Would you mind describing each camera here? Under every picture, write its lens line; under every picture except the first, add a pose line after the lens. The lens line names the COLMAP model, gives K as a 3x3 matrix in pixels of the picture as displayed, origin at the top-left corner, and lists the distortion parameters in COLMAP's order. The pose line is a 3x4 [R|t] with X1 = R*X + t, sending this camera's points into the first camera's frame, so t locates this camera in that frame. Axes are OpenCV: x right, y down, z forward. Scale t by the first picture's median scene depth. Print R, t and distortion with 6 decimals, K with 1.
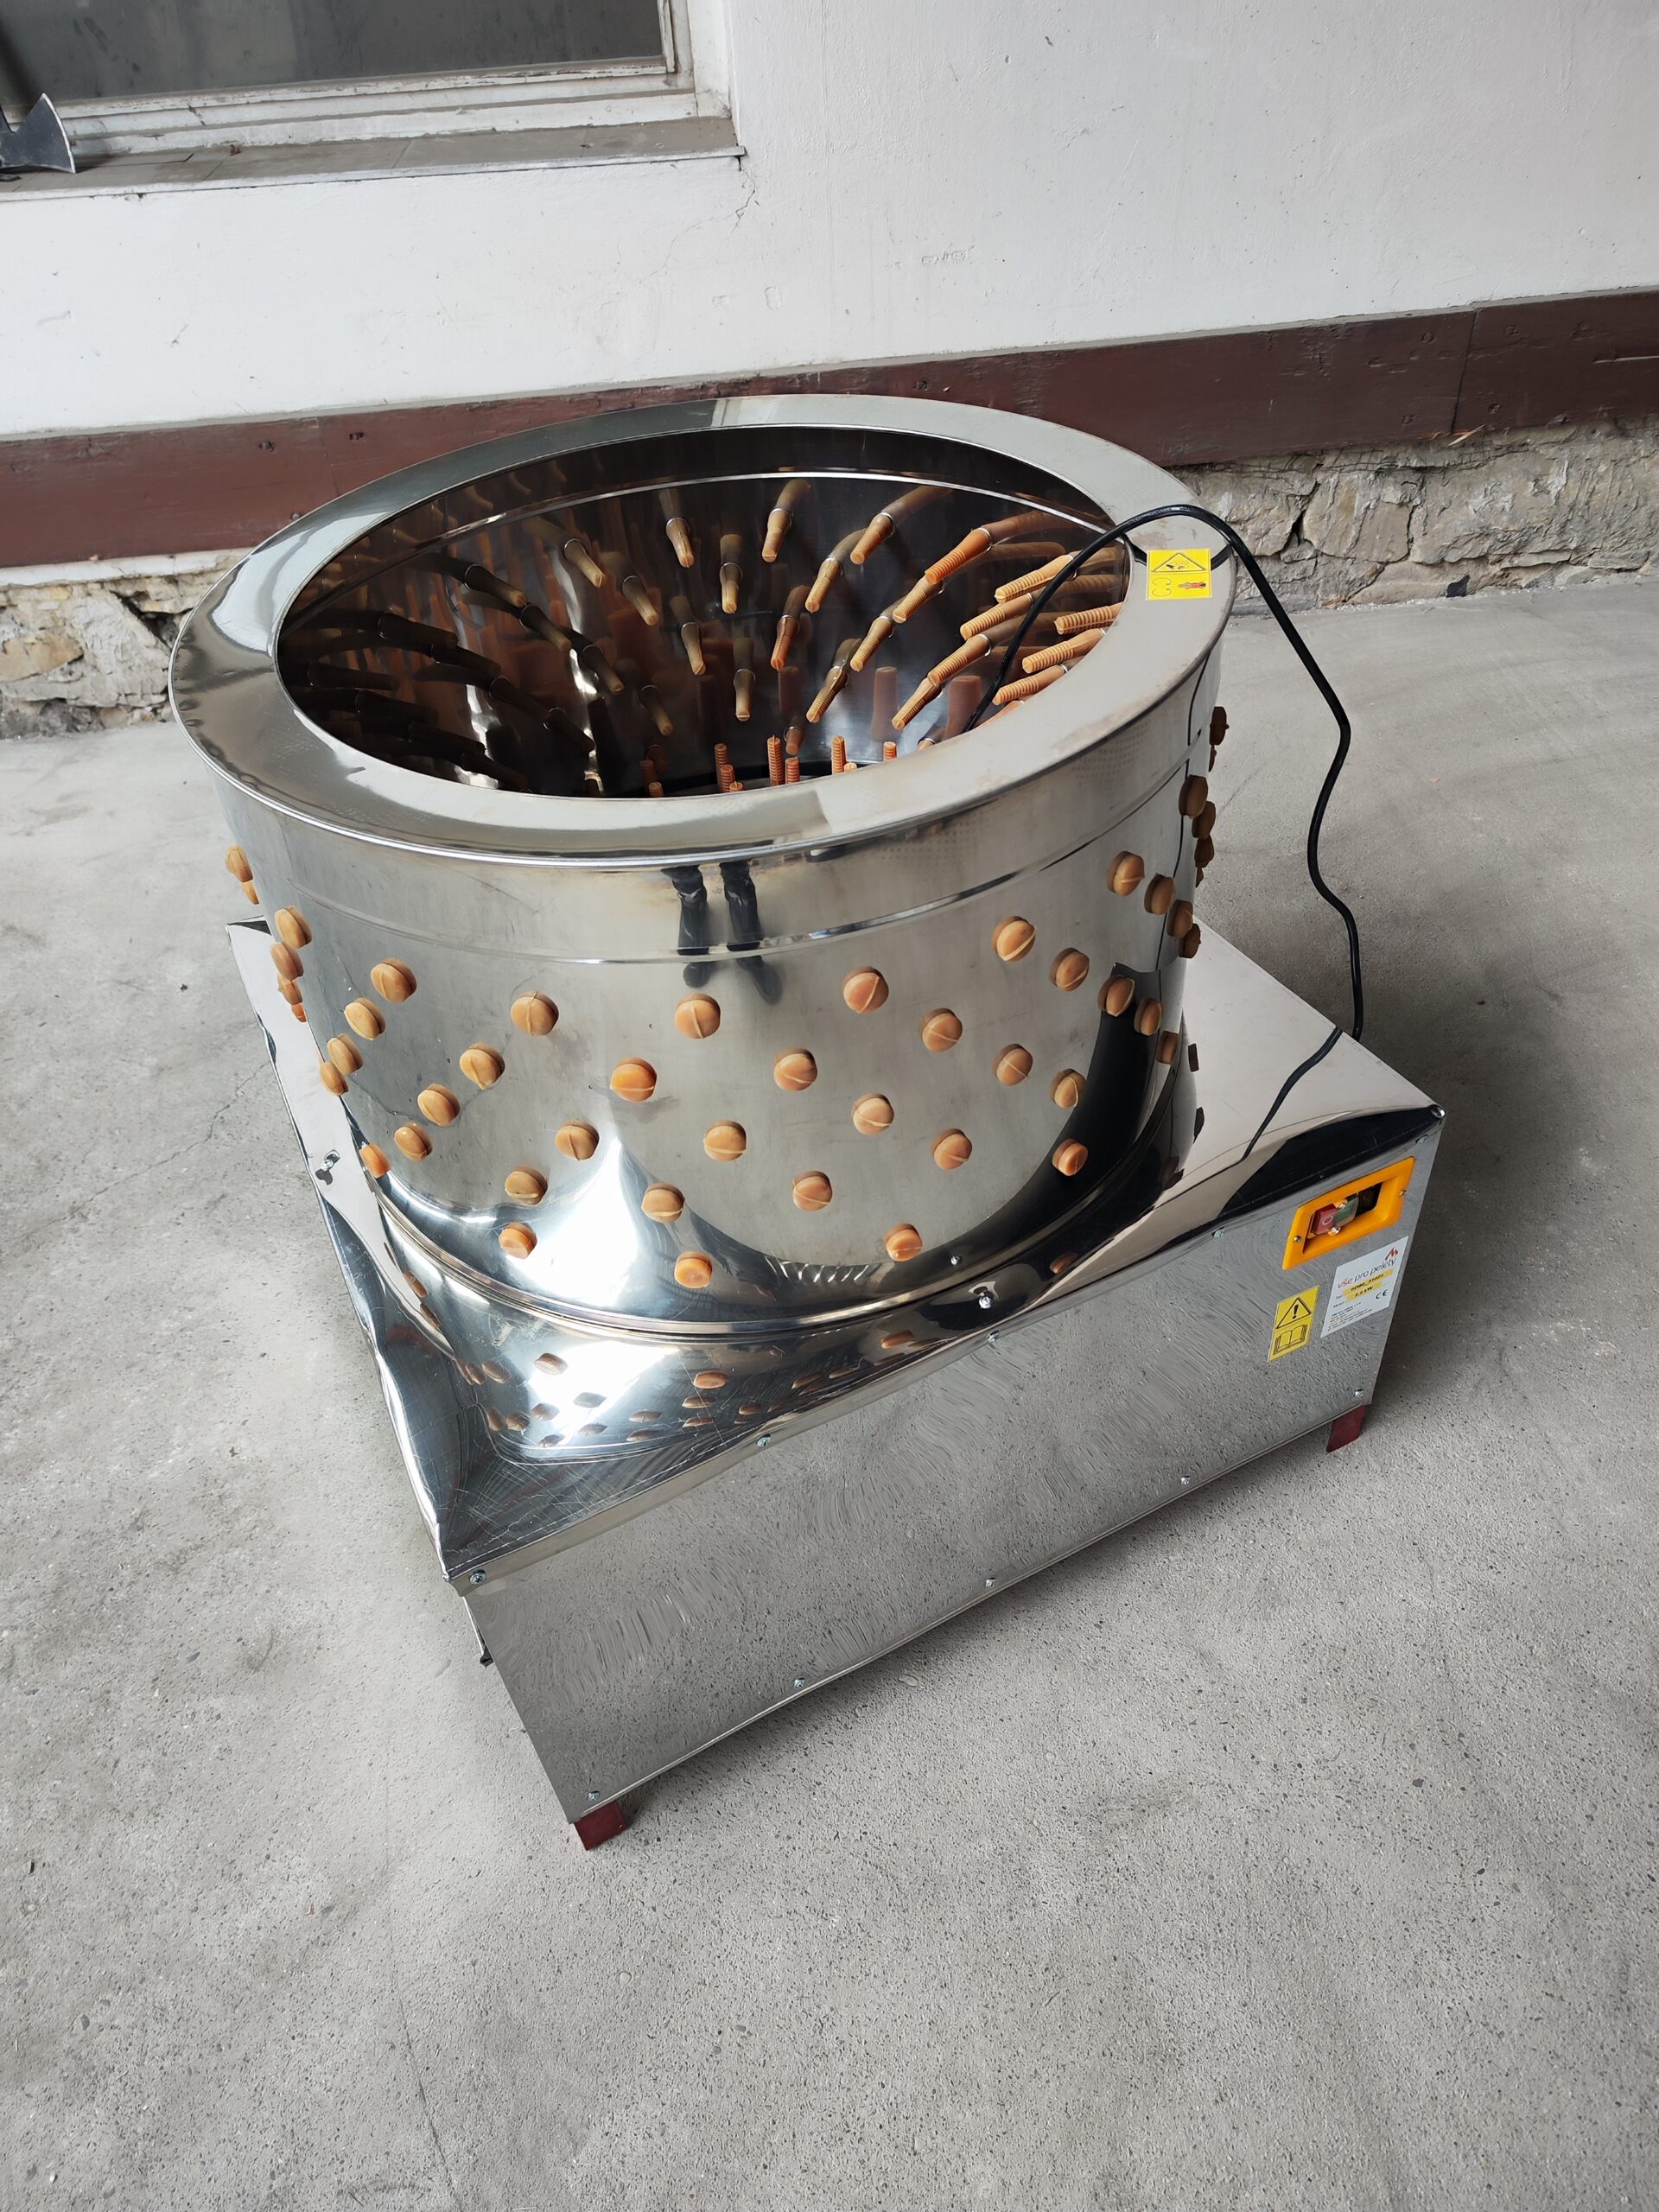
lens RADIAL K [[1497.0, 0, 833.5], [0, 1497.0, 1067.5], [0, 0, 1]] dist [0.018138, -0.006875]
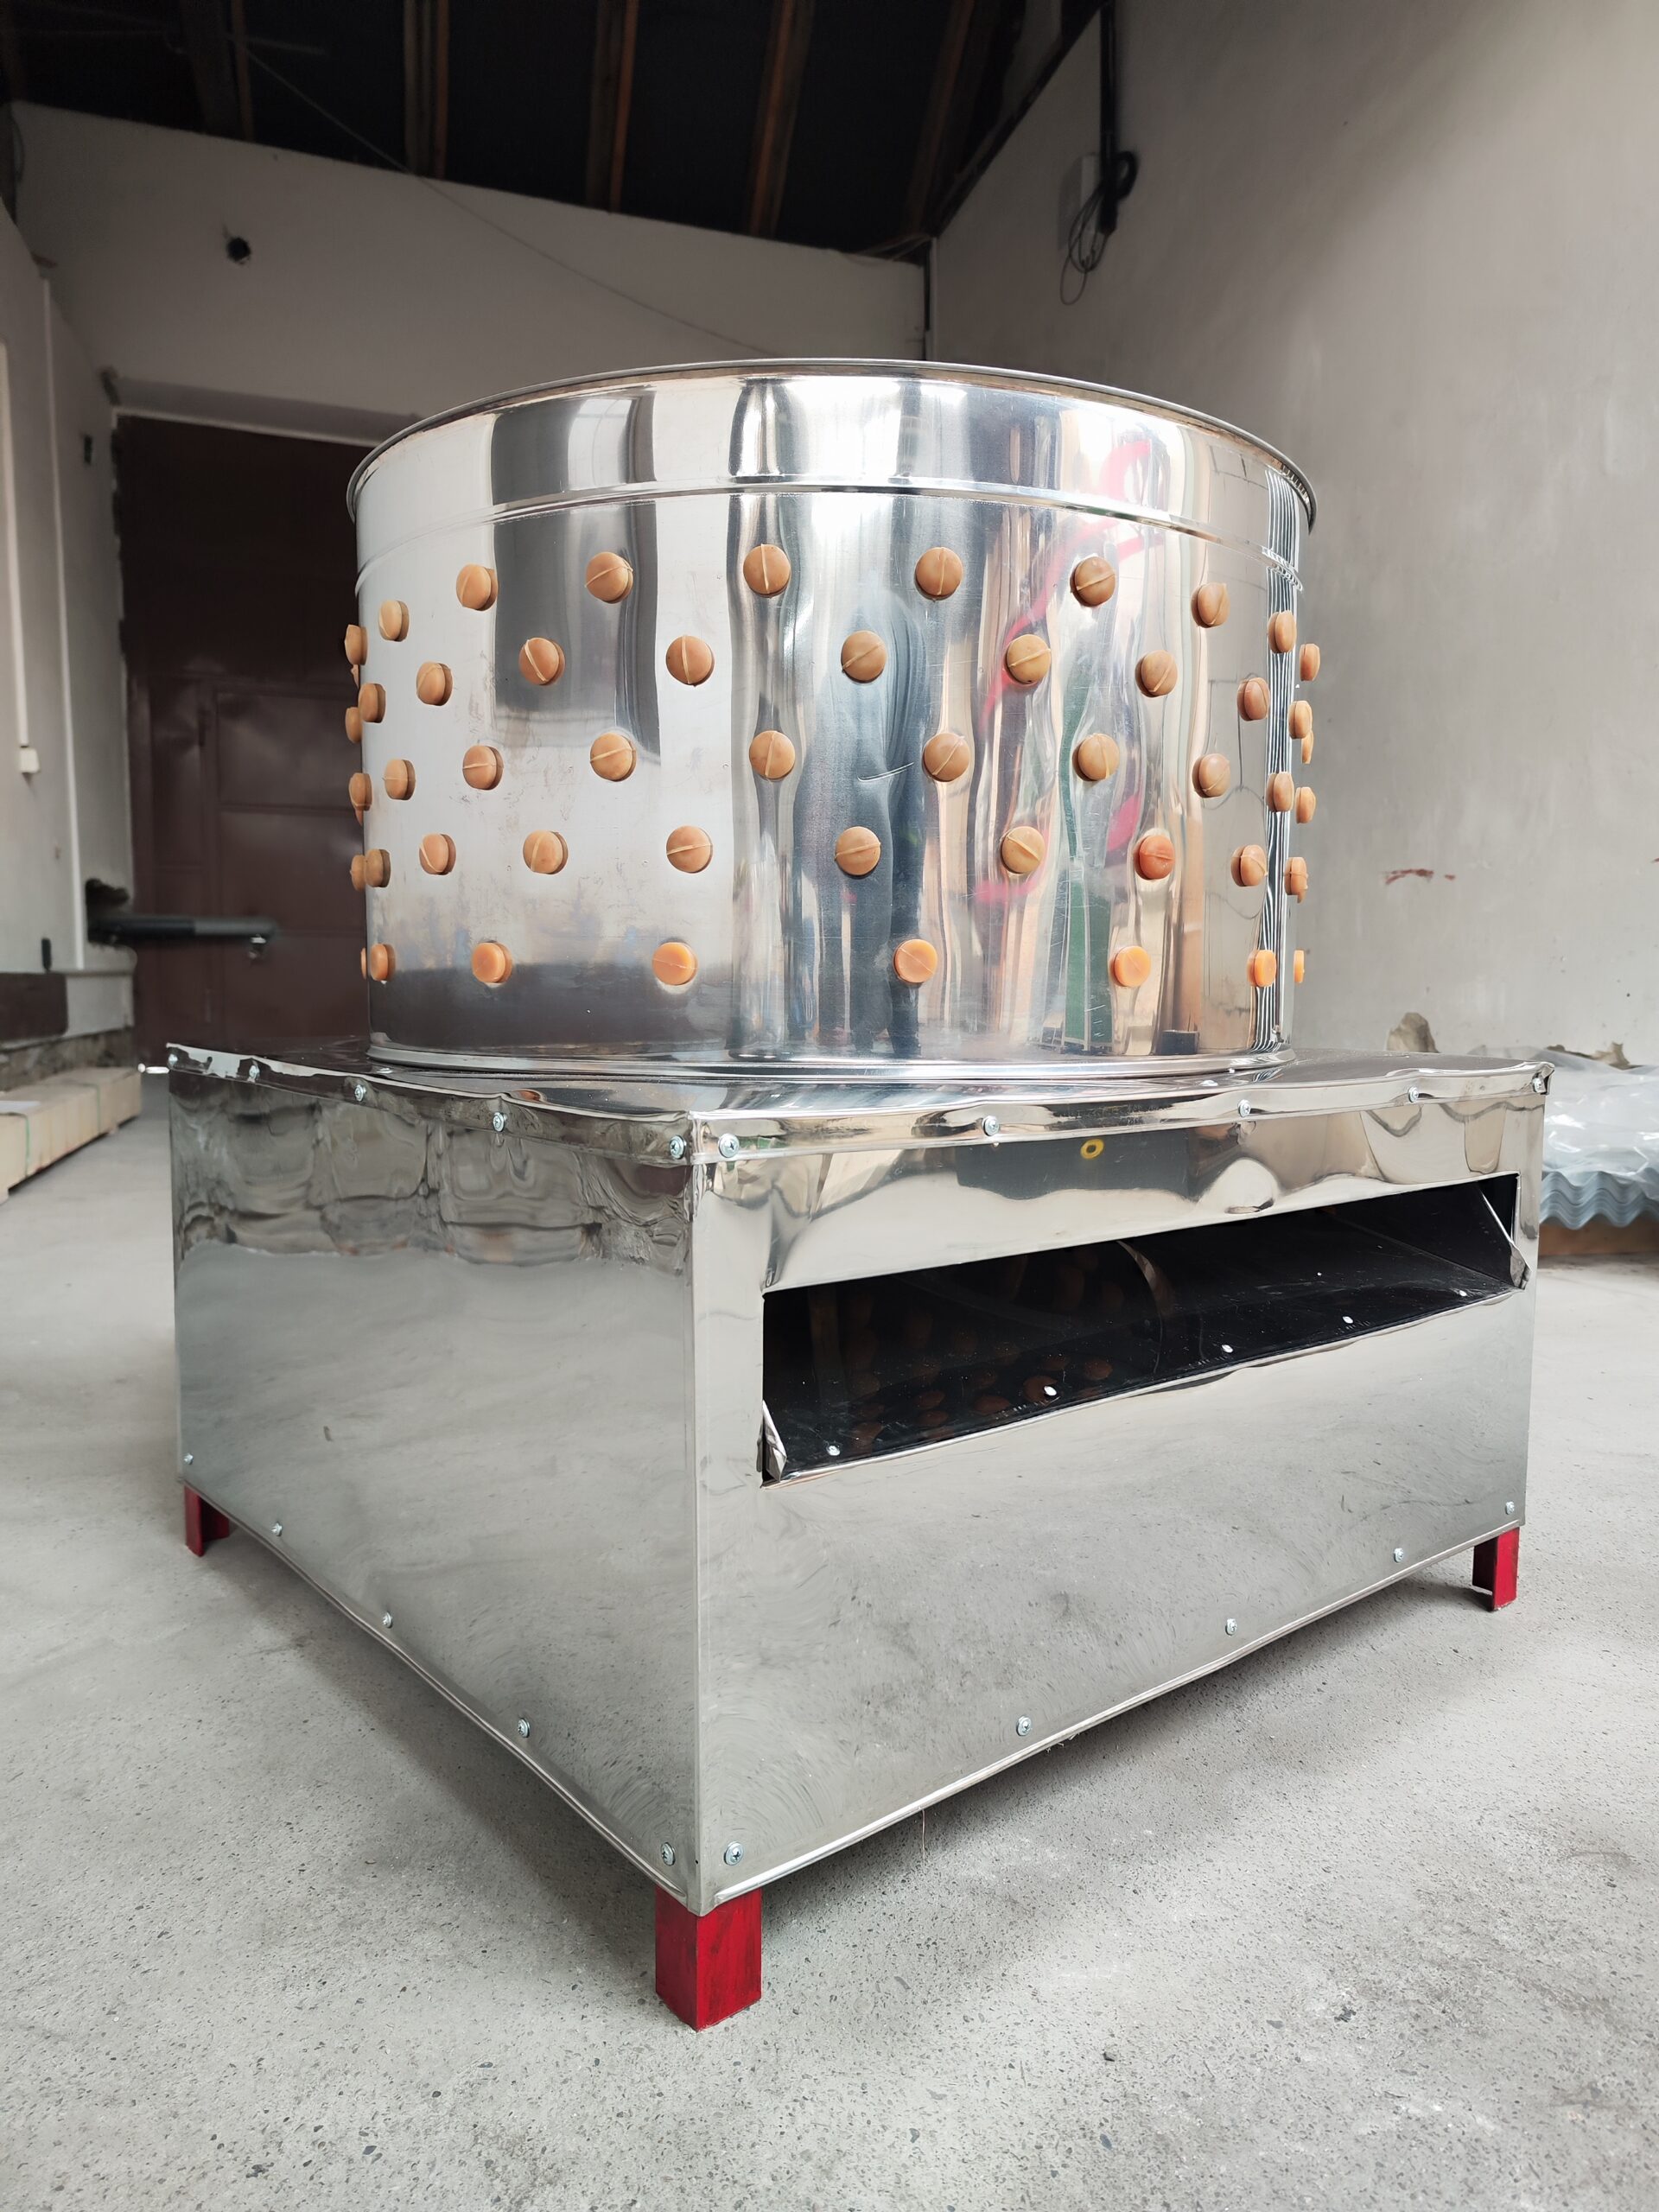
lens RADIAL K [[1514.5, 0, 850.8], [0, 1514.5, 1113.7], [0, 0, 1]] dist [0.032840, -0.029071]
pose [[-0.220885, -0.012680, 0.975217, -1.018394], [0.656275, 0.737743, 0.158238, -0.159171], [-0.721466, 0.674963, -0.154635, 1.223696]]
